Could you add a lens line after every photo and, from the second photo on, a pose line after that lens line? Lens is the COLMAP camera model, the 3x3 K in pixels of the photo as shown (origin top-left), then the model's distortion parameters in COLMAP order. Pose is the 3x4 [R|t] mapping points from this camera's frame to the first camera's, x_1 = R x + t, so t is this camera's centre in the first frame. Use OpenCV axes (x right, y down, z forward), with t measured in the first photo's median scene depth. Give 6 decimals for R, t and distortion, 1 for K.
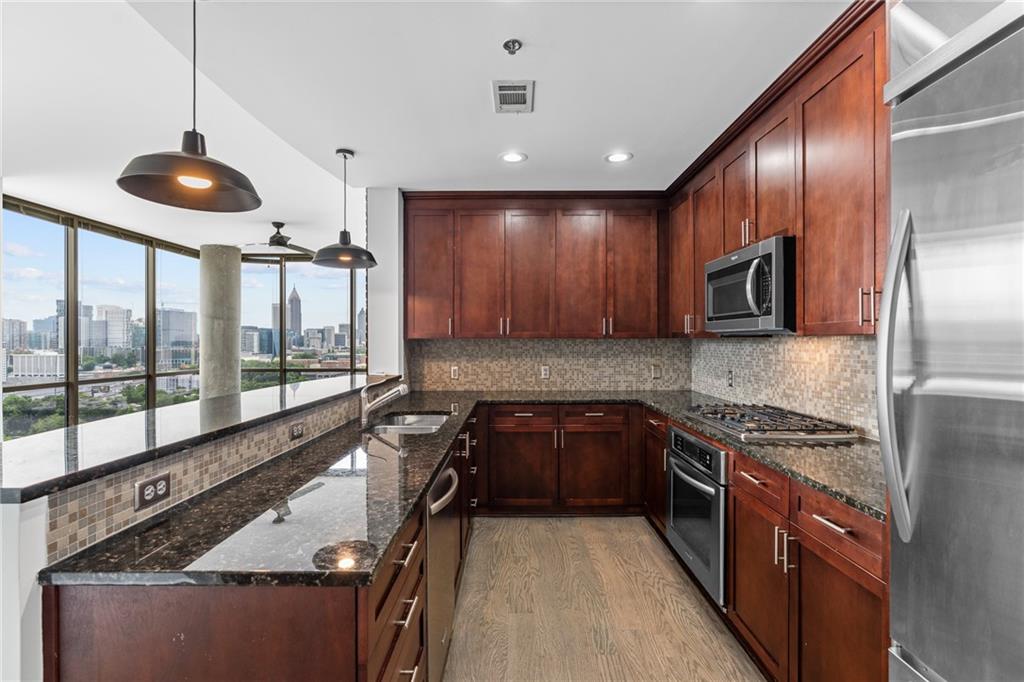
lens RADIAL K [[465.0, 0, 516.7], [0, 465.0, 343.0], [0, 0, 1]] dist [-0.007528, 0.003163]
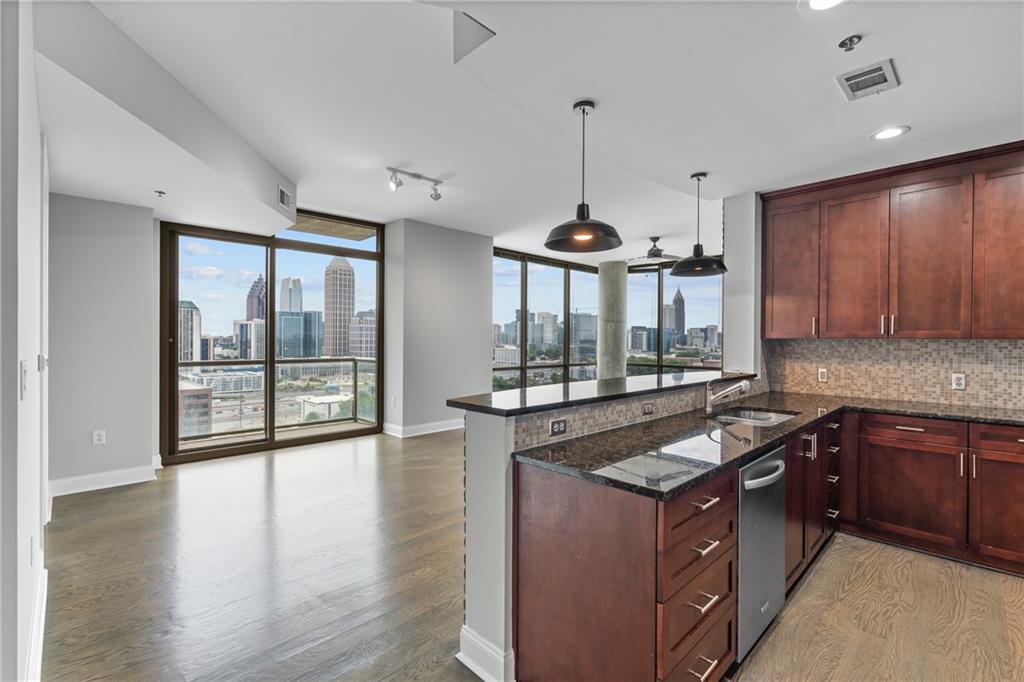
lens RADIAL K [[465.0, 0, 509.5], [0, 465.0, 340.4], [0, 0, 1]] dist [-0.007528, 0.003163]
pose [[0.699820, 0.006762, -0.714287, 0.095407], [-0.009354, 0.999956, 0.000302, -0.000177], [0.714258, 0.006470, 0.699853, -0.100705]]
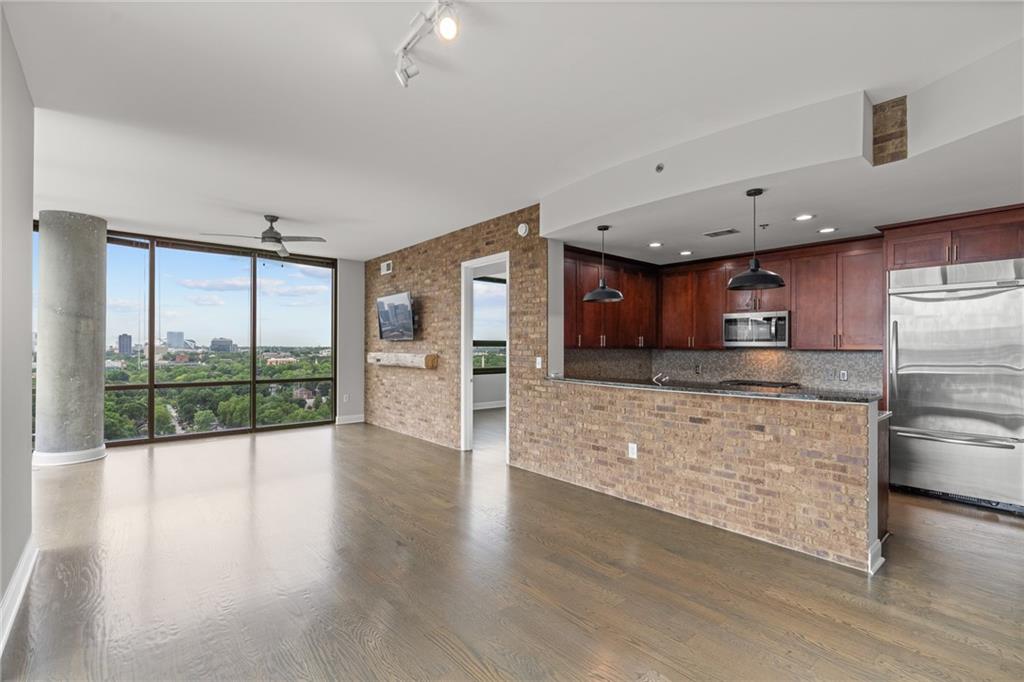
lens RADIAL K [[465.0, 0, 513.1], [0, 465.0, 345.2], [0, 0, 1]] dist [-0.007528, 0.003163]
pose [[0.752053, 0.005051, 0.659083, -1.229352], [-0.000742, 0.999976, -0.006816, -0.011016], [-0.659102, 0.004637, 0.752039, 0.040630]]
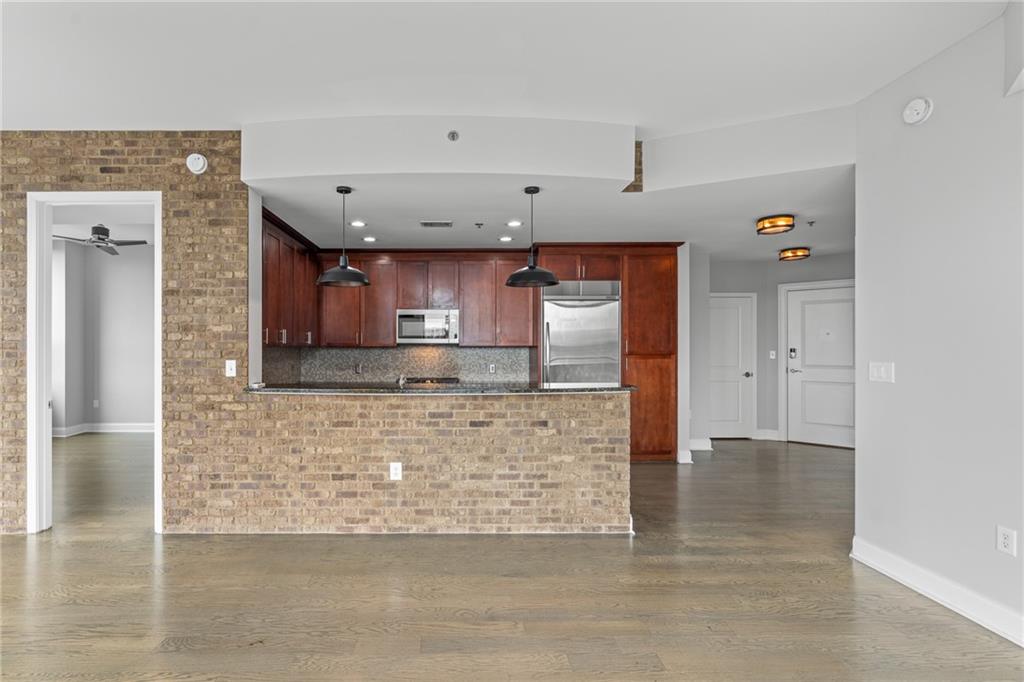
lens RADIAL K [[490.2, 0, 451.6], [0, 490.2, 342.6], [0, 0, 1]] dist [-0.008194, 0.003238]
pose [[-0.007207, 0.005213, 0.999960, -1.238456], [0.005259, 0.999973, -0.005175, -0.011750], [-0.999960, 0.005222, -0.007234, 0.567685]]
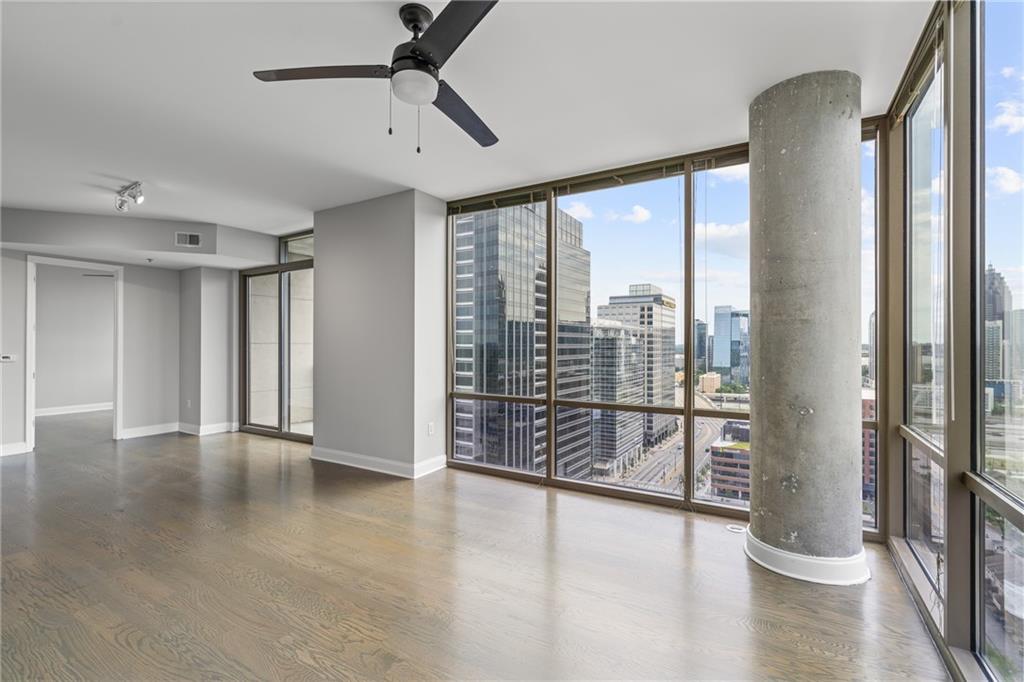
lens RADIAL K [[465.0, 0, 513.7], [0, 465.0, 339.2], [0, 0, 1]] dist [-0.007528, 0.003163]
pose [[-0.512043, -0.008662, -0.858916, -0.398695], [-0.001801, 0.999958, -0.009010, -0.013962], [0.858958, -0.003066, -0.512037, 2.043644]]
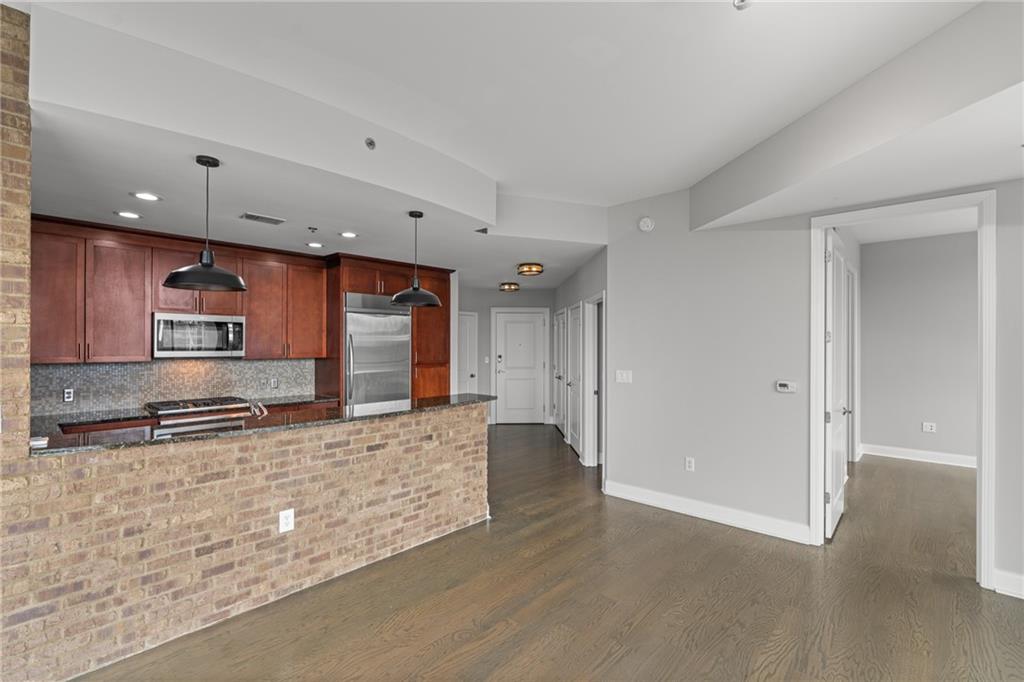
lens RADIAL K [[465.0, 0, 512.3], [0, 465.0, 341.3], [0, 0, 1]] dist [-0.007528, 0.003163]
pose [[-0.745024, 0.002074, 0.667034, -1.060267], [-0.000136, 0.999995, -0.003262, -0.052782], [-0.667037, -0.002521, -0.745020, 0.973313]]
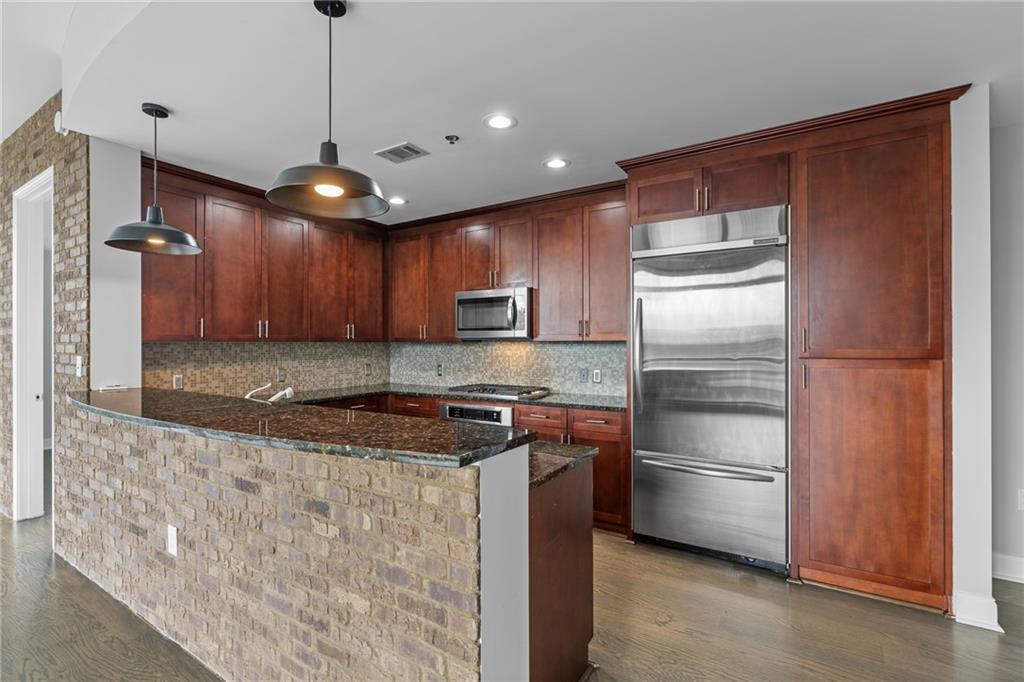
lens RADIAL K [[465.0, 0, 513.3], [0, 465.0, 342.6], [0, 0, 1]] dist [-0.007528, 0.003163]
pose [[0.527649, 0.002217, 0.849460, -0.561384], [0.004338, 0.999977, -0.005305, -0.000292], [-0.849452, 0.006485, 0.527627, 0.043352]]
